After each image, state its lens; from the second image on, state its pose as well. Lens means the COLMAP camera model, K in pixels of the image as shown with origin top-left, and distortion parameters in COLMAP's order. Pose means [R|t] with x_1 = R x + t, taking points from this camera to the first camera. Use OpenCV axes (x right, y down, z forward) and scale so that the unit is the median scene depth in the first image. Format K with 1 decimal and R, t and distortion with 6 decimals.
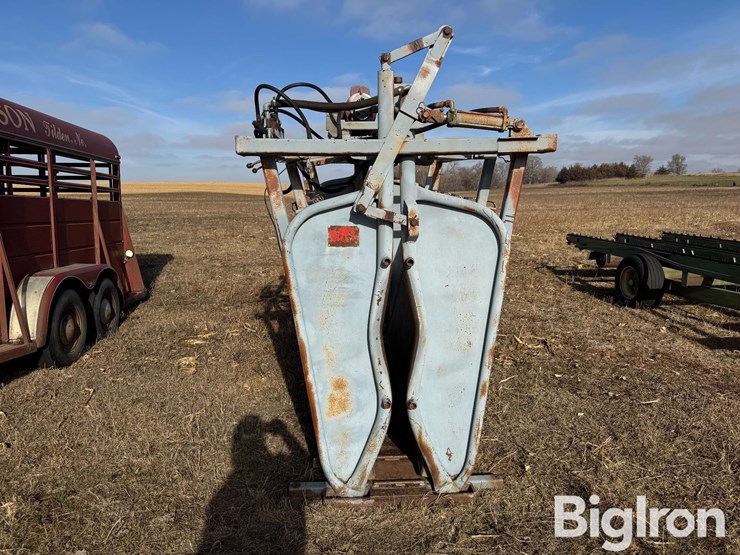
lens RADIAL K [[518.7, 0, 375.3], [0, 518.7, 279.4], [0, 0, 1]] dist [0.050473, -0.073594]
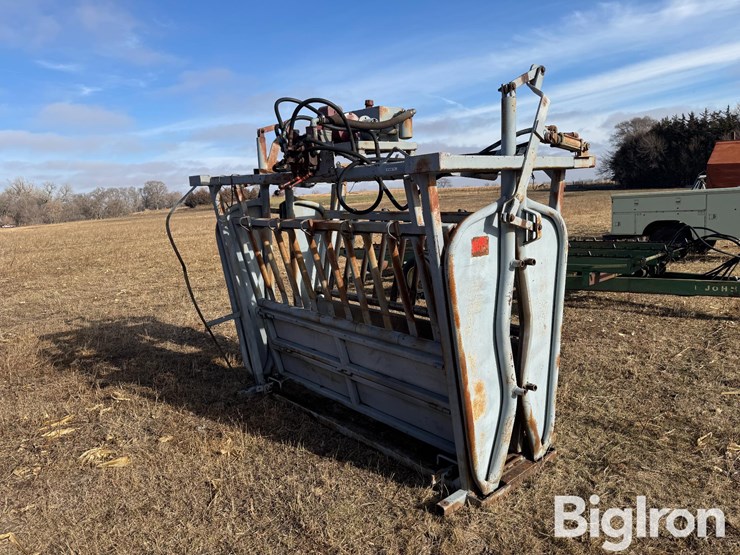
lens RADIAL K [[518.7, 0, 375.3], [0, 518.7, 279.4], [0, 0, 1]] dist [0.050473, -0.073594]
pose [[0.777128, -0.133957, 0.614920, -0.824376], [0.161936, 0.986747, 0.010304, -0.057140], [-0.608151, 0.091570, 0.788522, 0.271565]]
